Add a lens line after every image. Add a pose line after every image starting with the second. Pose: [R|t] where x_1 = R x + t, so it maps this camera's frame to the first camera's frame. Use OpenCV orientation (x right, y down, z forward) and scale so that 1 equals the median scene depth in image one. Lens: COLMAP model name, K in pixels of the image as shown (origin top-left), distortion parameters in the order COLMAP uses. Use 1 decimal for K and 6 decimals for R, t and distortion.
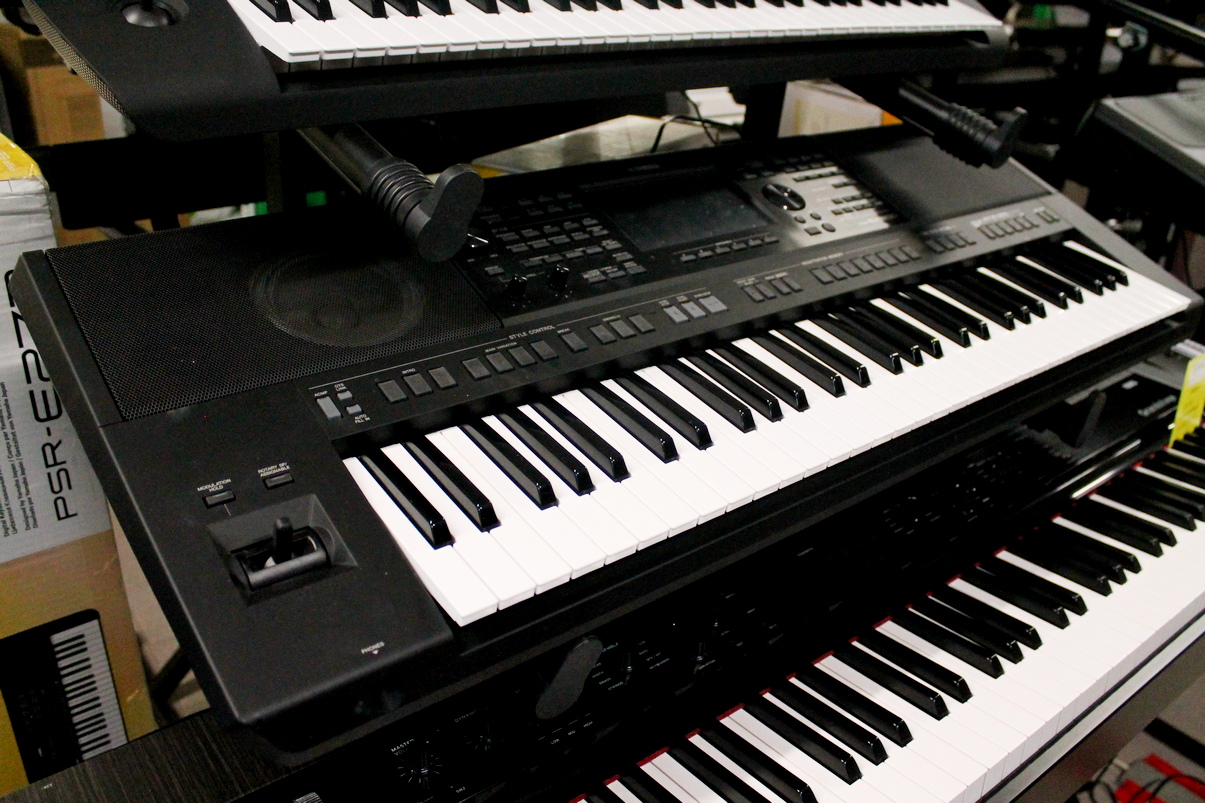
lens RADIAL K [[1001.9, 0, 602.5], [0, 1001.9, 401.5], [0, 0, 1]] dist [-0.166916, 0.148481]
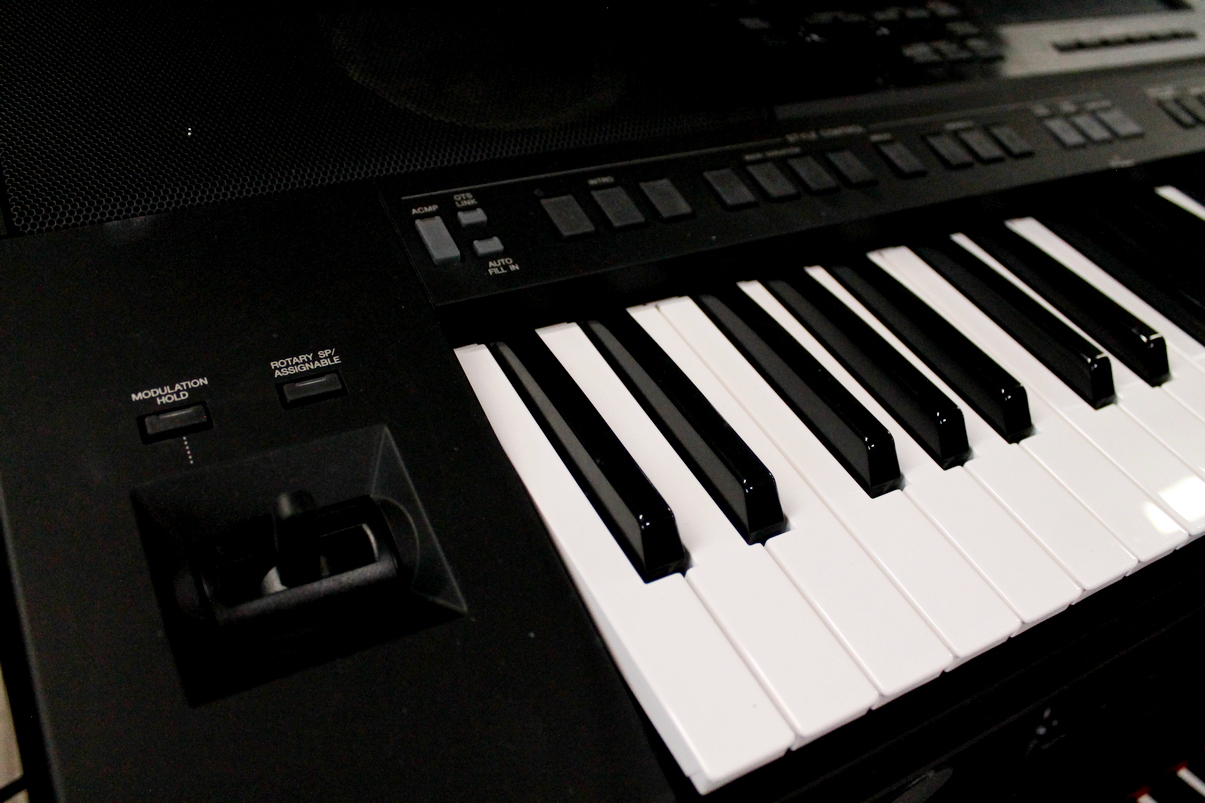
lens RADIAL K [[1001.9, 0, 602.5], [0, 1001.9, 401.5], [0, 0, 1]] dist [-0.166916, 0.148481]
pose [[0.986271, 0.098980, -0.132187, -0.122920], [-0.080324, 0.986932, 0.139691, 0.010405], [0.144286, -0.127155, 0.981332, 0.517768]]
